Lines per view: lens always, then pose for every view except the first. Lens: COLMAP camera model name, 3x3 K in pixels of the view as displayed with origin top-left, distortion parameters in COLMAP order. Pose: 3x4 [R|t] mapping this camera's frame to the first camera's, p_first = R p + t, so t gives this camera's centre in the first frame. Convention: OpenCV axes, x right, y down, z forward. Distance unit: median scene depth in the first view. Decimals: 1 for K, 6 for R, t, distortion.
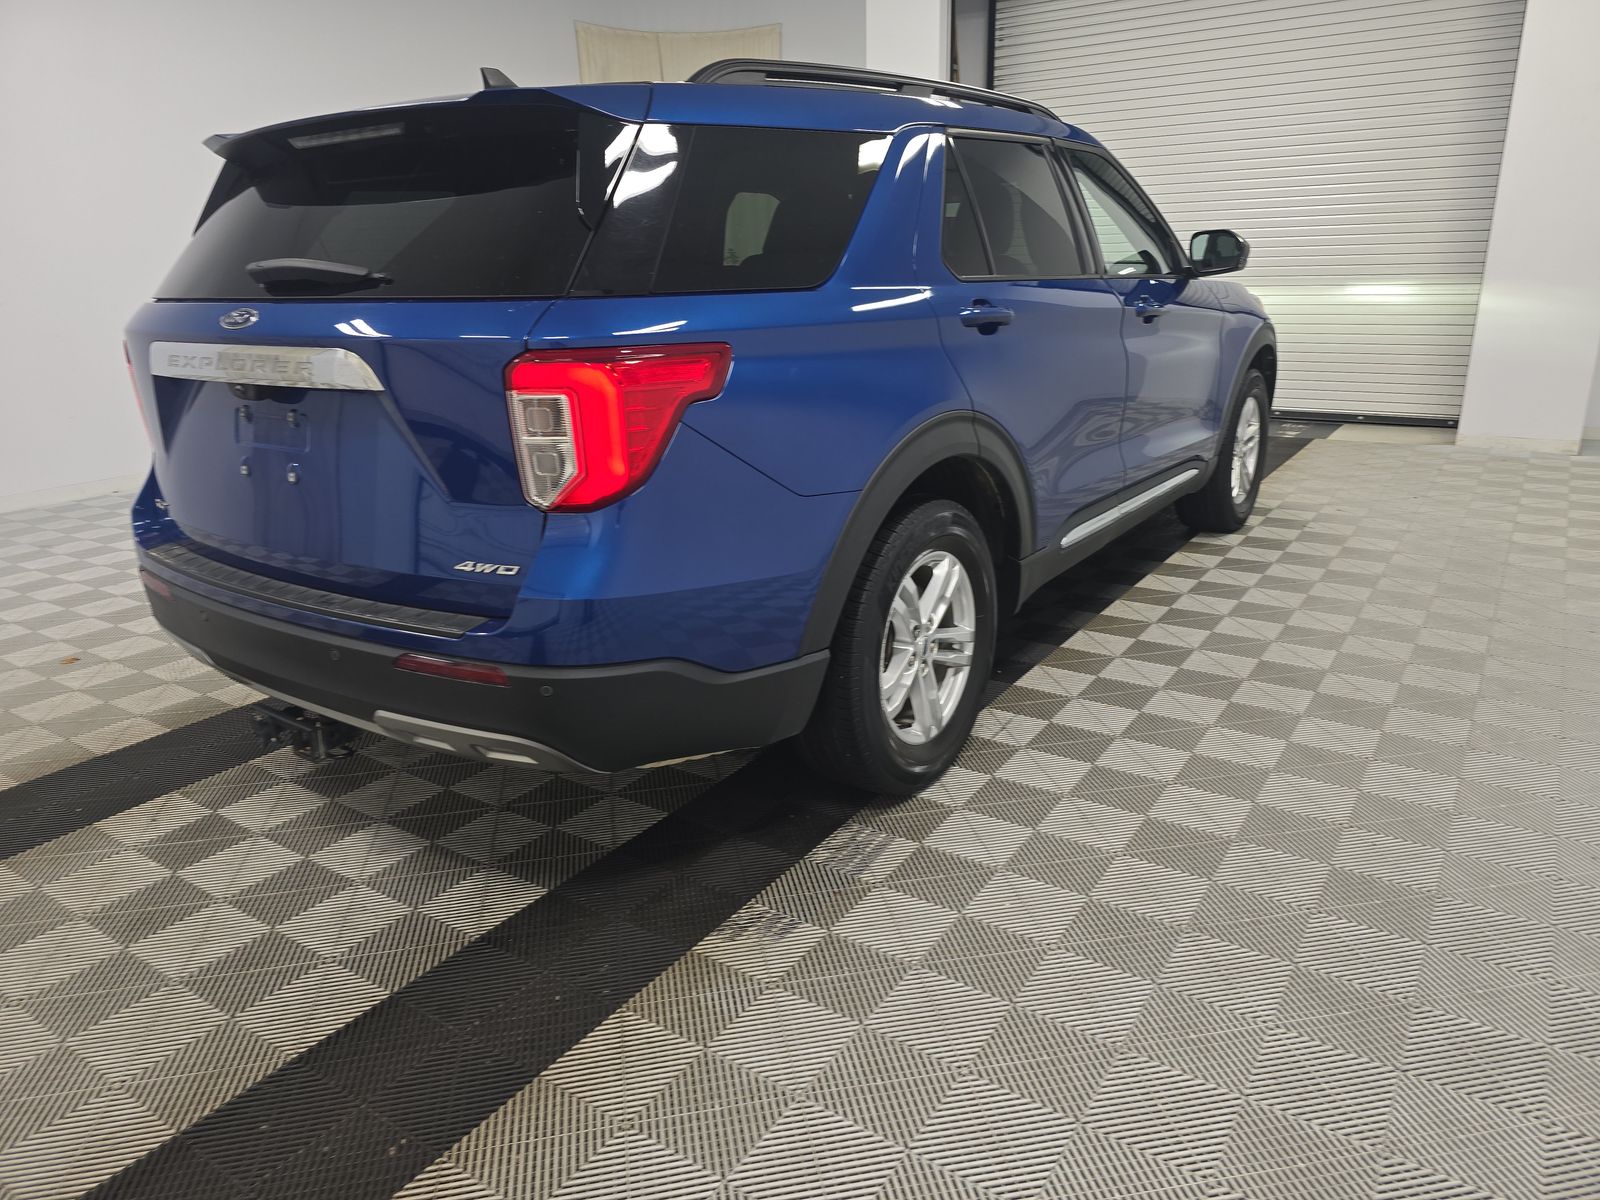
lens RADIAL K [[1078.8, 0, 800.0], [0, 1078.8, 600.0], [0, 0, 1]] dist [0.002420, -0.002553]
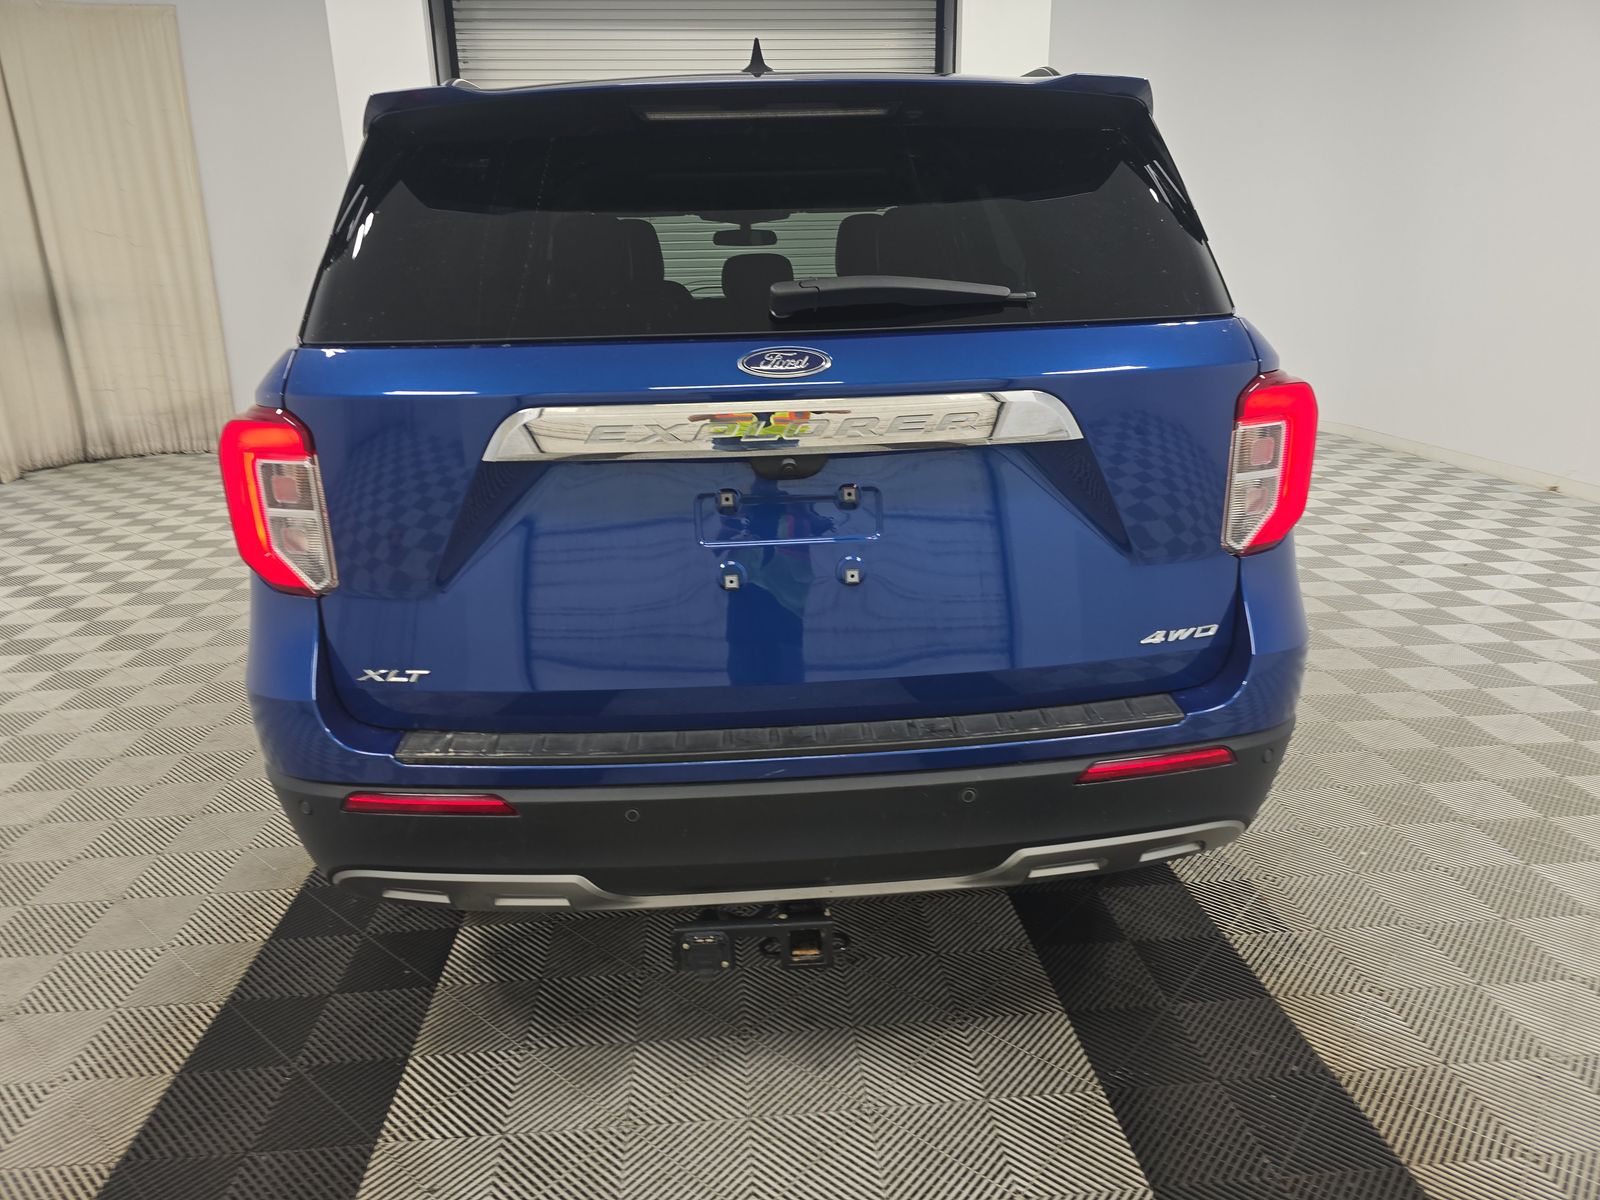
lens RADIAL K [[1078.8, 0, 800.0], [0, 1078.8, 600.0], [0, 0, 1]] dist [0.002420, -0.002553]
pose [[0.777137, -0.169411, 0.606101, -0.990177], [0.189044, 0.981449, 0.031935, -0.133936], [-0.600267, 0.089762, 0.794747, 0.484767]]
